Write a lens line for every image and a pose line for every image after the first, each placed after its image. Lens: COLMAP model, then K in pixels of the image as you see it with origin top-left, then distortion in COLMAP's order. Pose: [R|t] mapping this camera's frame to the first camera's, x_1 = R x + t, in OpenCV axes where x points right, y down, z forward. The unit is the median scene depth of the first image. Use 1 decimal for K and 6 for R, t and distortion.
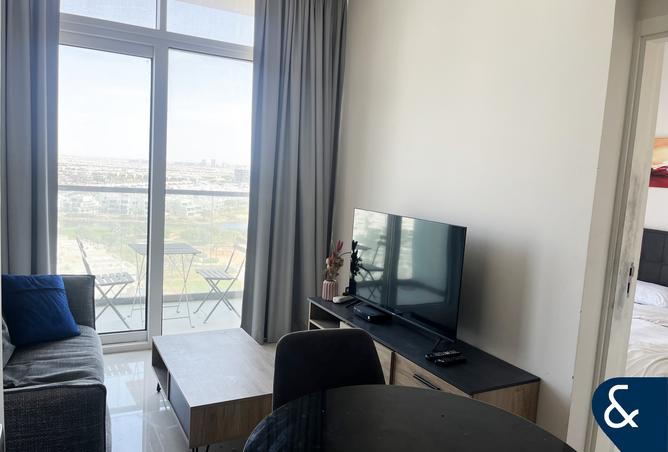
lens RADIAL K [[509.1, 0, 334.0], [0, 509.1, 226.0], [0, 0, 1]] dist [-0.003571, -0.000662]
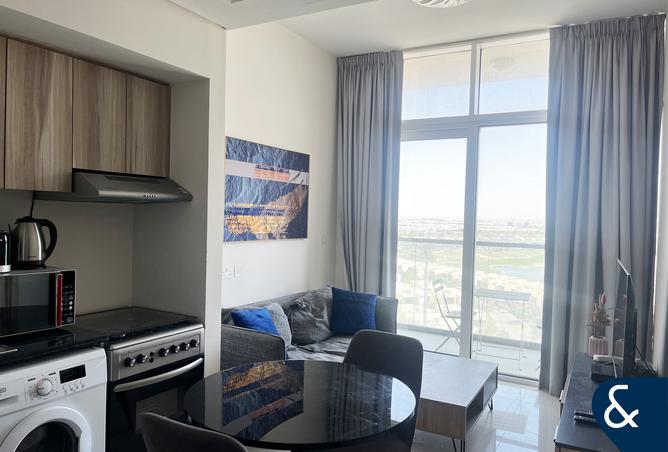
lens RADIAL K [[509.1, 0, 334.0], [0, 509.1, 226.0], [0, 0, 1]] dist [-0.003571, -0.000662]
pose [[0.532020, -0.027271, -0.846292, 0.521694], [-0.083070, 0.992979, -0.084219, 0.023660], [0.842647, 0.115108, 0.526020, 0.075257]]
